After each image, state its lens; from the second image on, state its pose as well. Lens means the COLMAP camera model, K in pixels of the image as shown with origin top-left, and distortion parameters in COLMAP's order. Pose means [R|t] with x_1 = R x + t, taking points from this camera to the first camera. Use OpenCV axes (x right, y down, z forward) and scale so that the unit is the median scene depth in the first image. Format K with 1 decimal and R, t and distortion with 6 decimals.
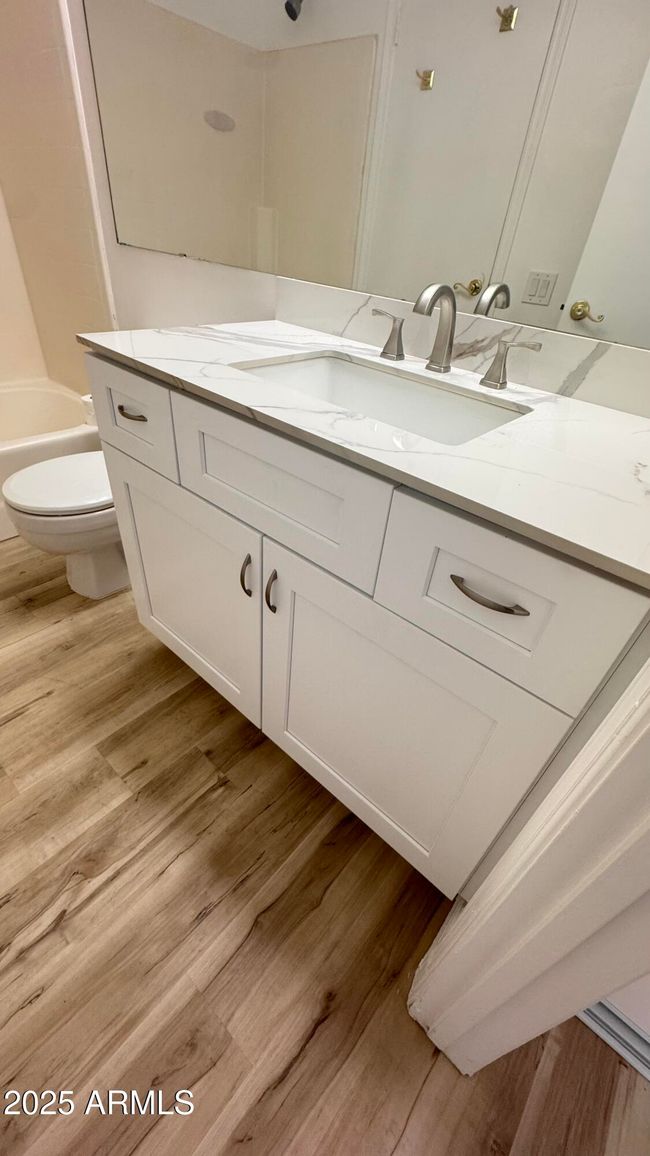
lens RADIAL K [[463.9, 0, 325.0], [0, 463.9, 578.0], [0, 0, 1]] dist [-0.003126, -0.000124]
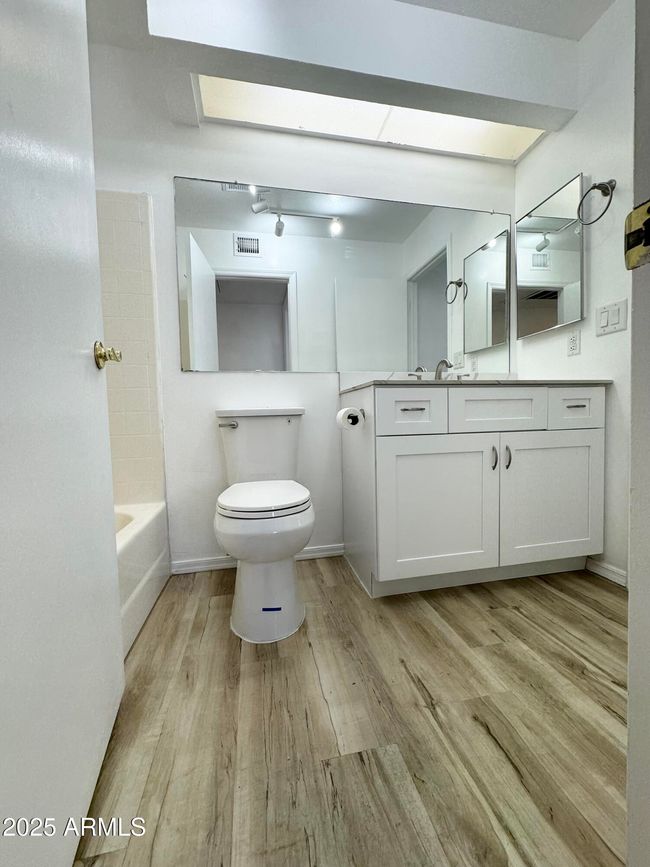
lens RADIAL K [[343.6, 0, 324.9], [0, 343.6, 431.5], [0, 0, 1]] dist [-0.000742, -0.000053]
pose [[0.604892, -0.147138, 0.782596, -1.461634], [0.543167, 0.794900, -0.270379, -0.075502], [-0.582302, 0.588630, 0.560749, 0.373782]]
